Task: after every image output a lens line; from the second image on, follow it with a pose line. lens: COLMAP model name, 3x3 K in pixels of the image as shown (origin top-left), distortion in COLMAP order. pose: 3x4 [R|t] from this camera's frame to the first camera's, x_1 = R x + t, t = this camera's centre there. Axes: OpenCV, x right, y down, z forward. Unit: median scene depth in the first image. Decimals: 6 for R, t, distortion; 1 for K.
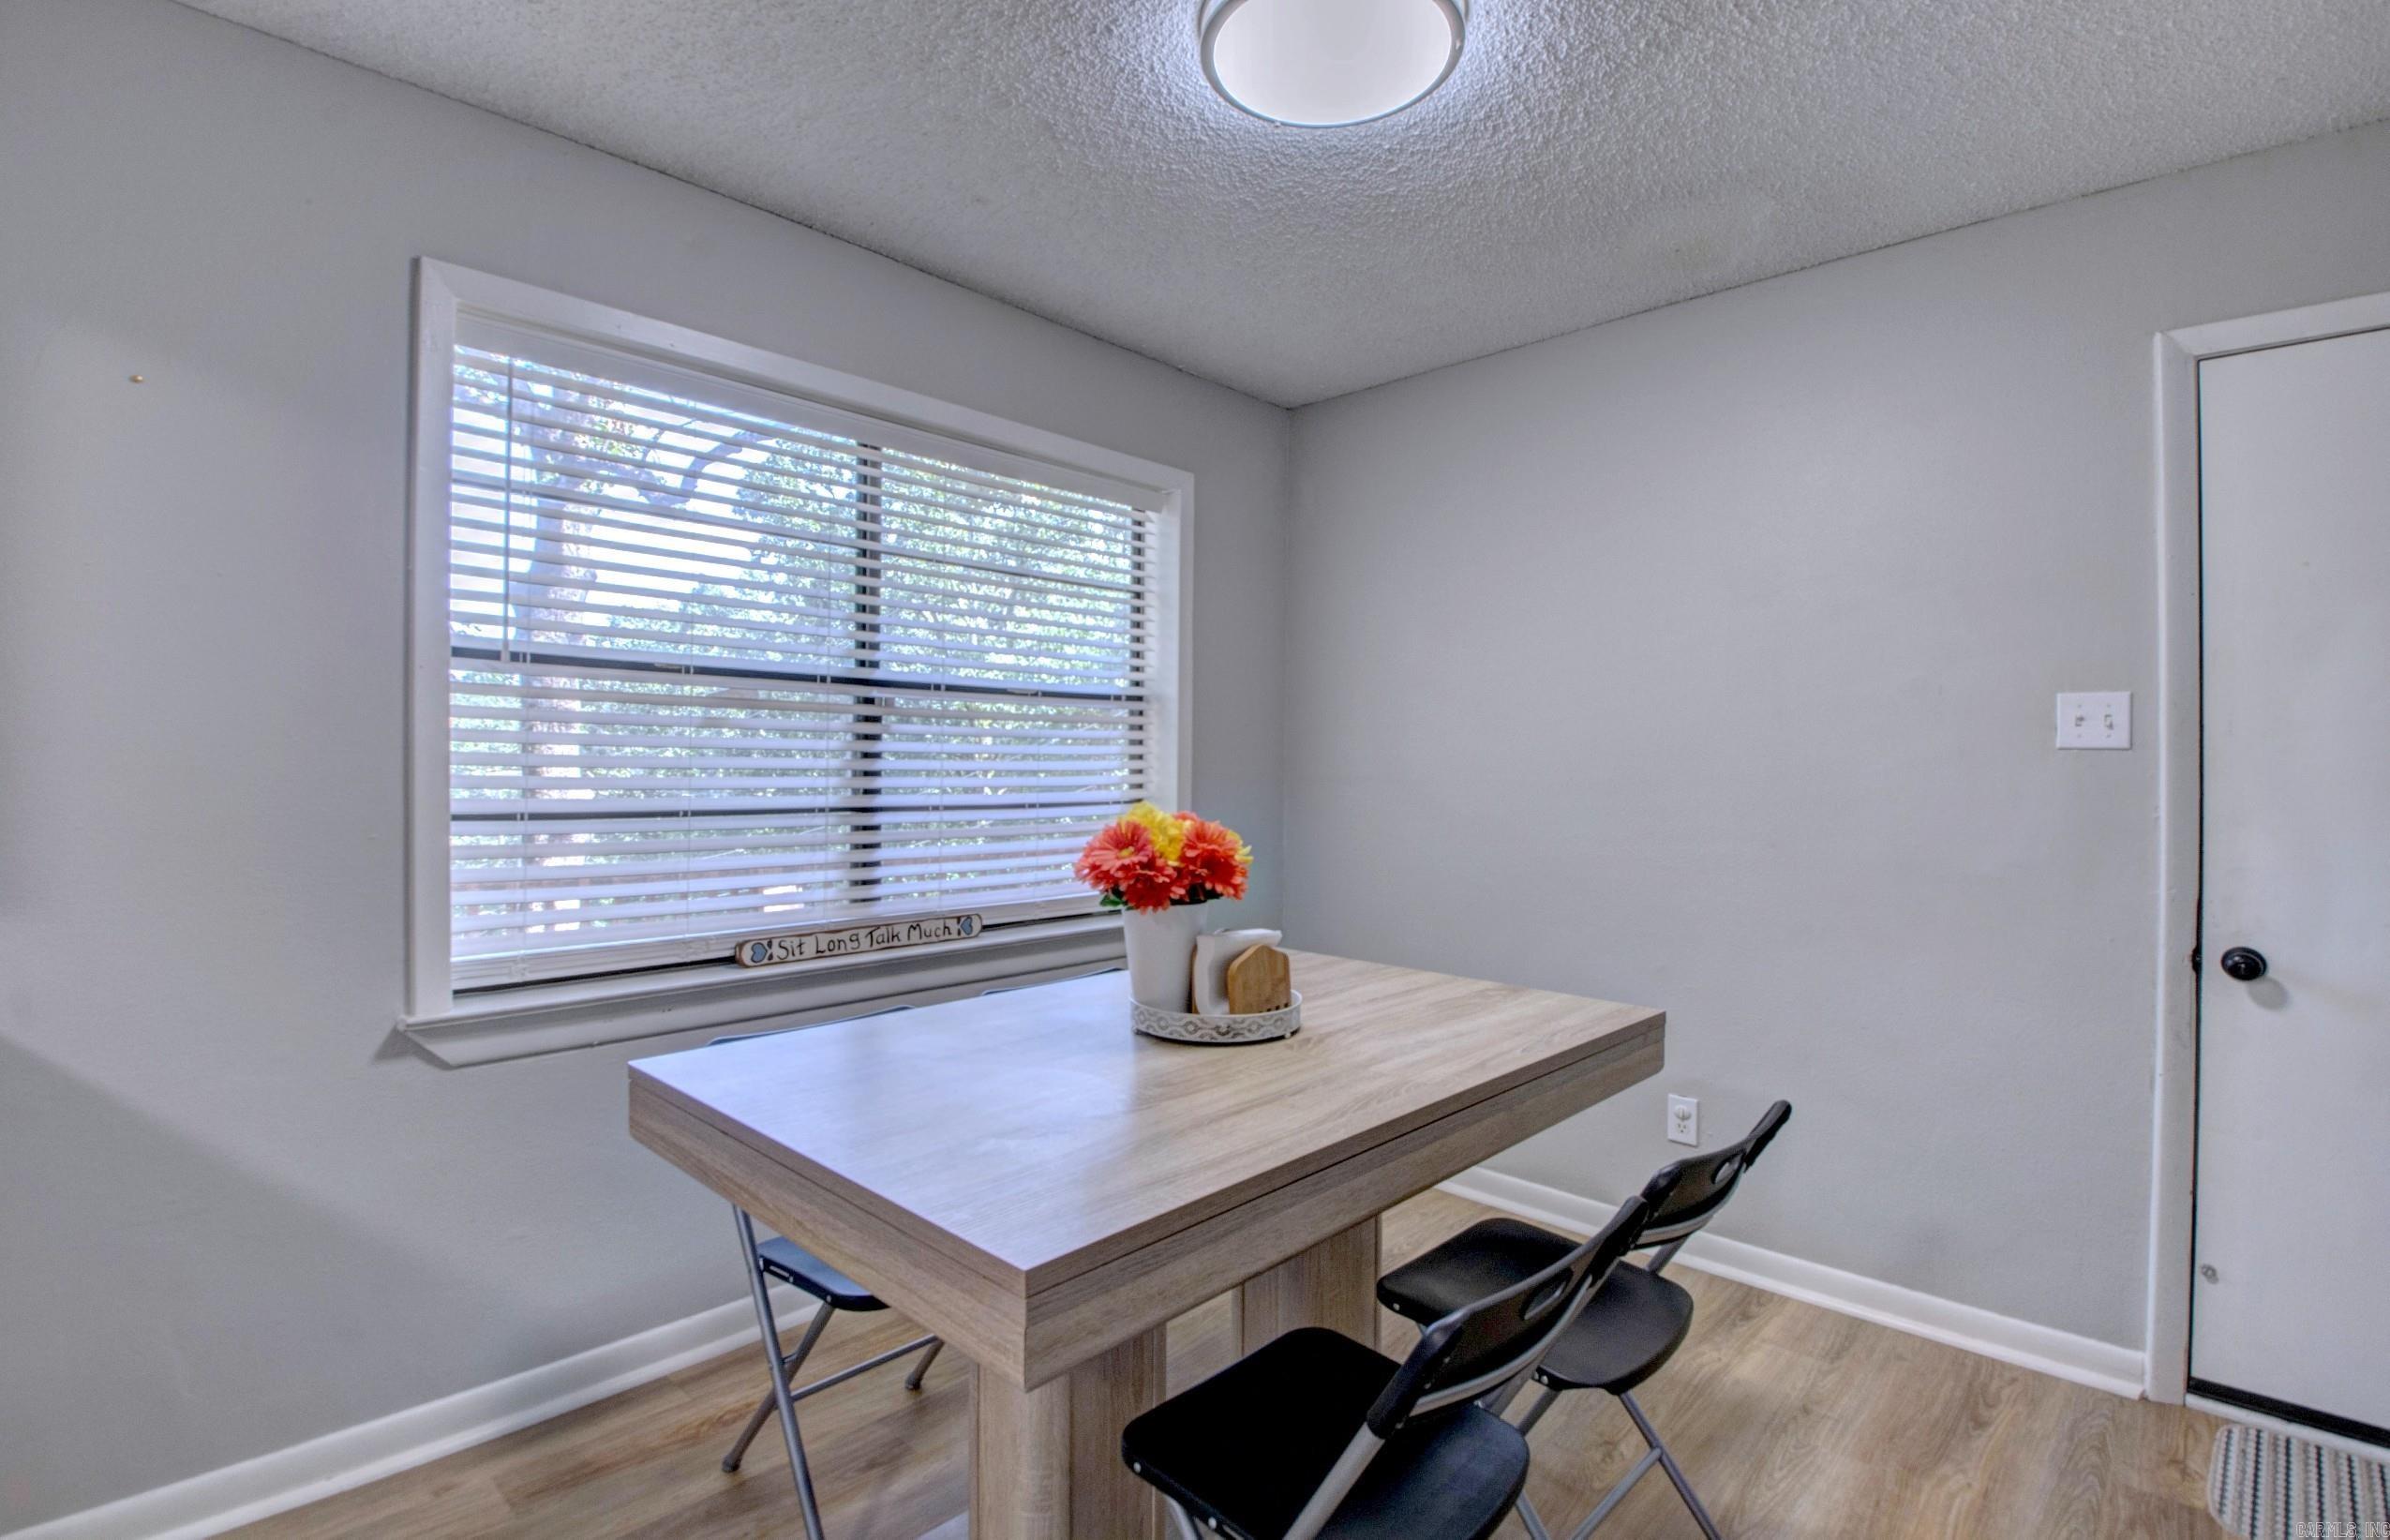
lens RADIAL K [[1112.4, 0, 1175.8], [0, 1112.4, 762.4], [0, 0, 1]] dist [0.017123, -0.018089]
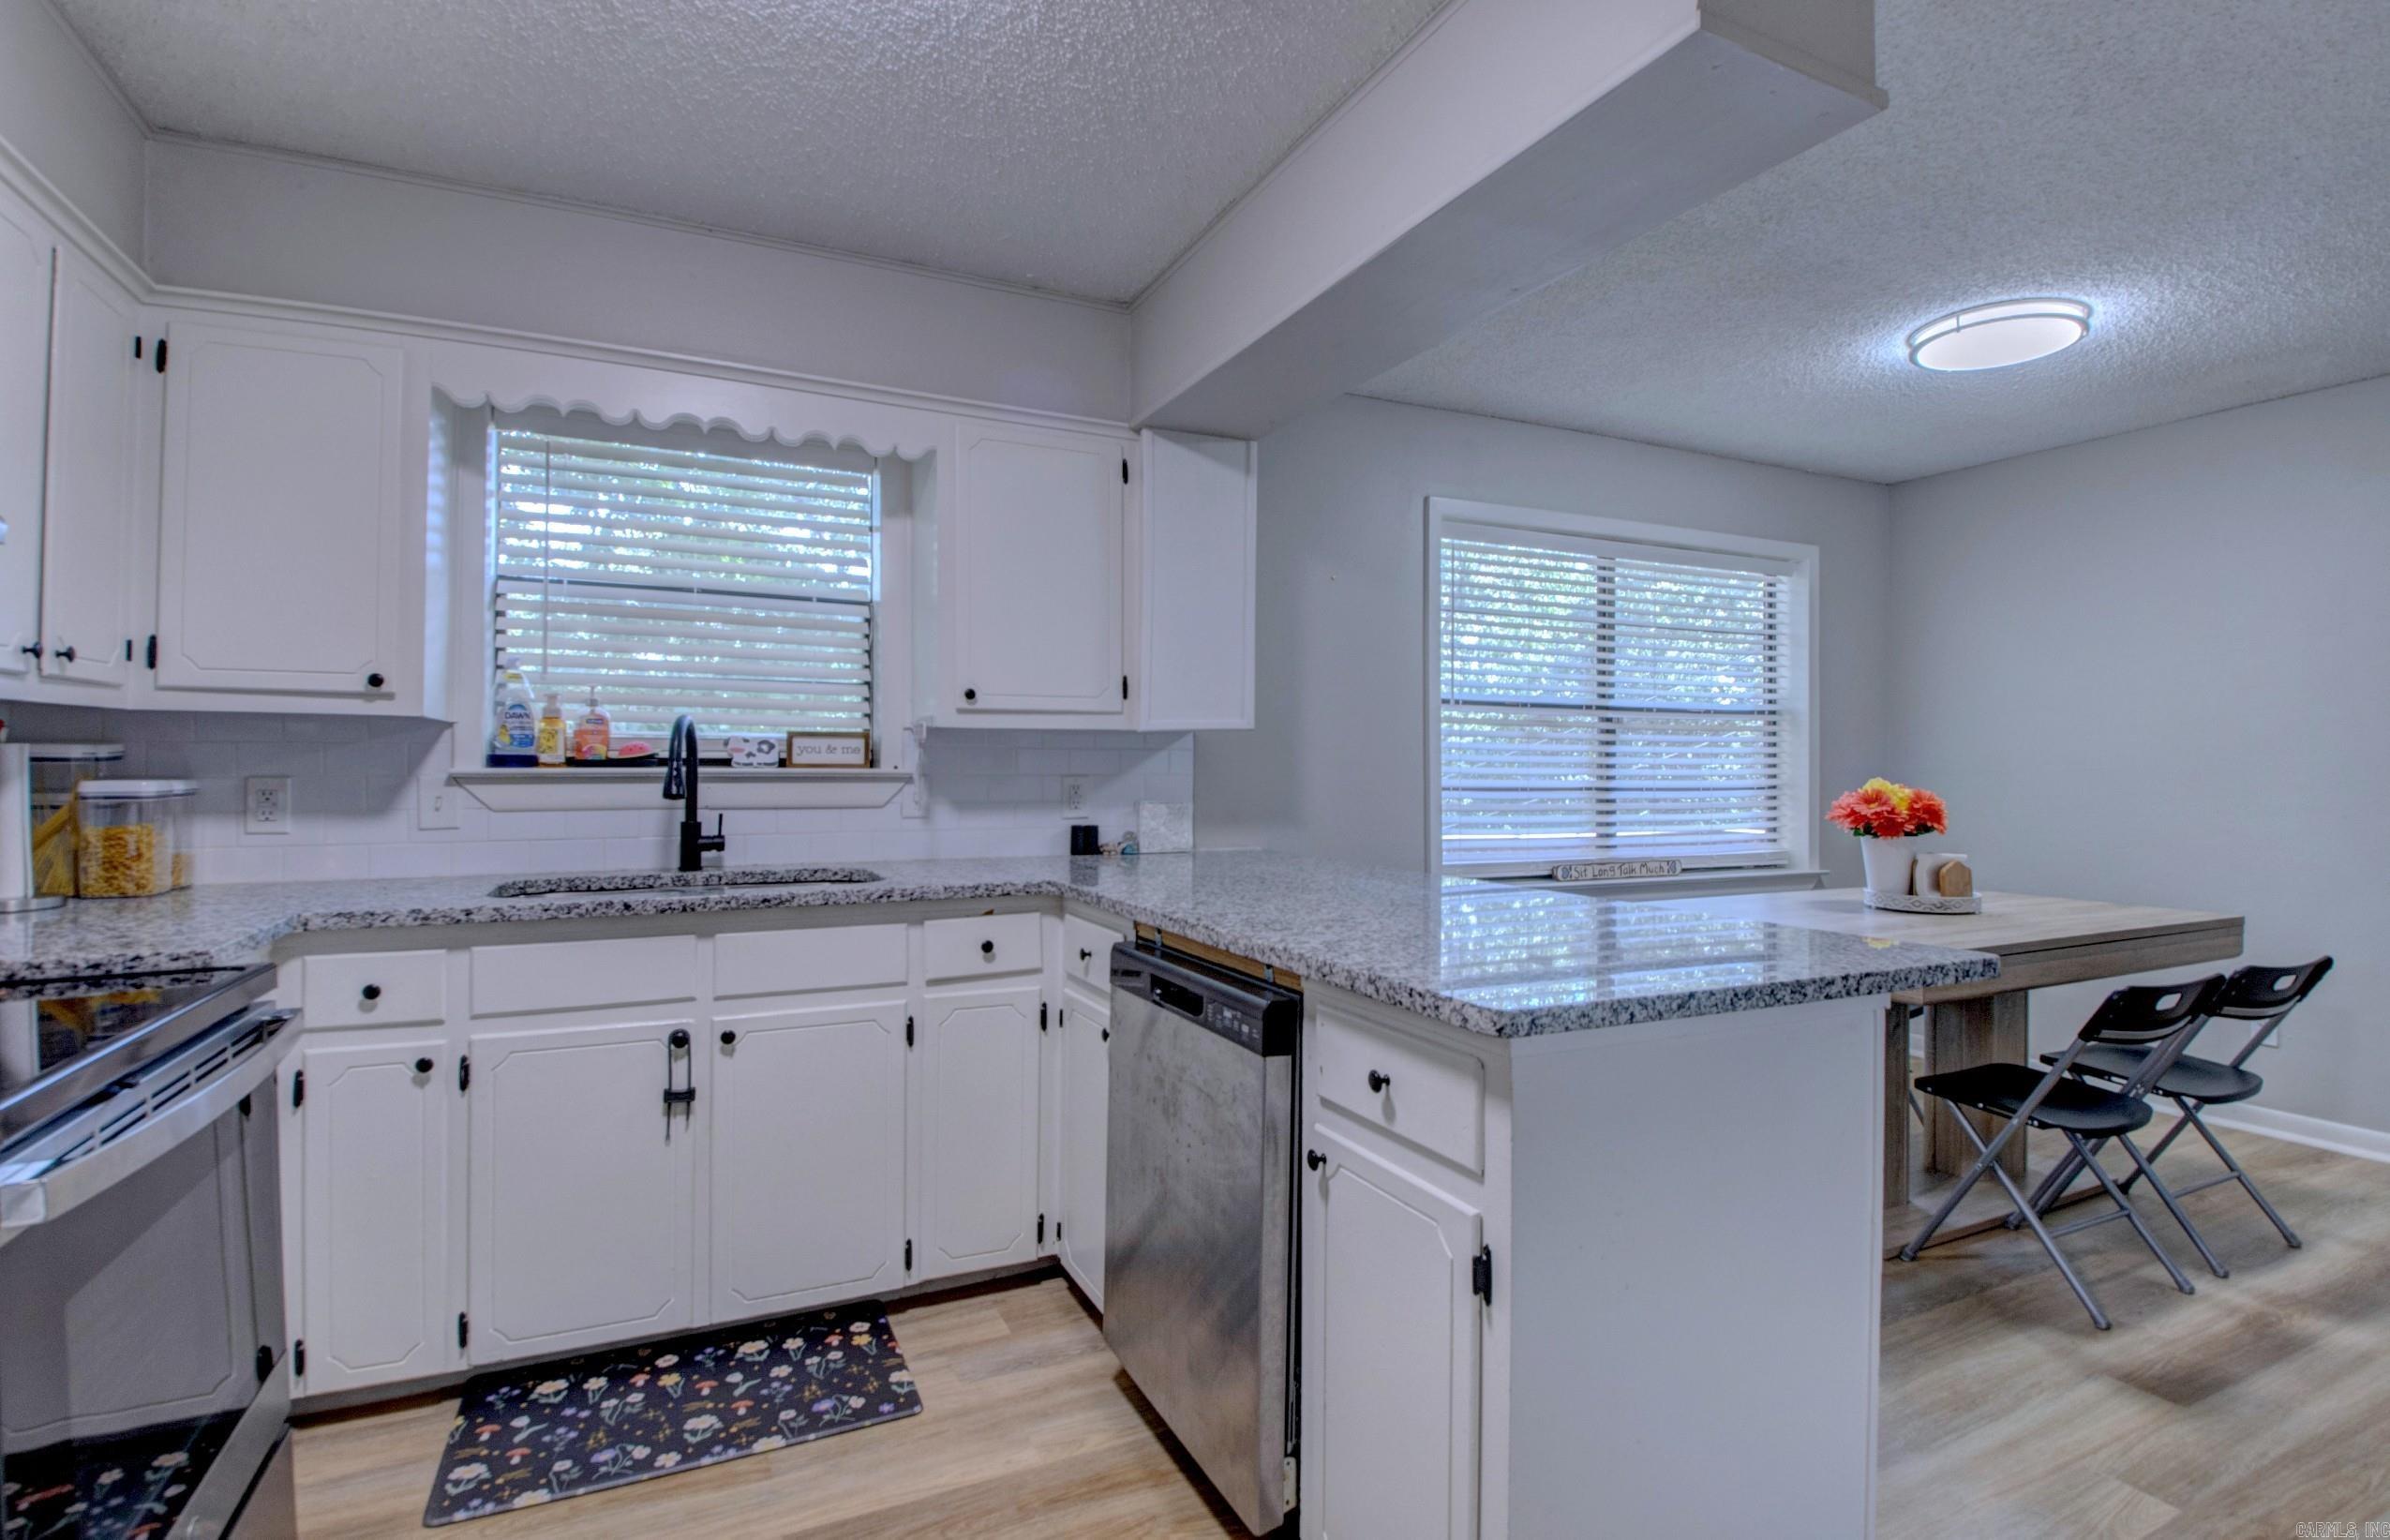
lens RADIAL K [[1132.6, 0, 1183.8], [0, 1132.6, 757.7], [0, 0, 1]] dist [0.030272, -0.034046]
pose [[0.940157, -0.007044, -0.340670, -0.313492], [0.004060, 0.999947, -0.009472, 0.011386], [0.340719, 0.007522, 0.940135, -0.748187]]
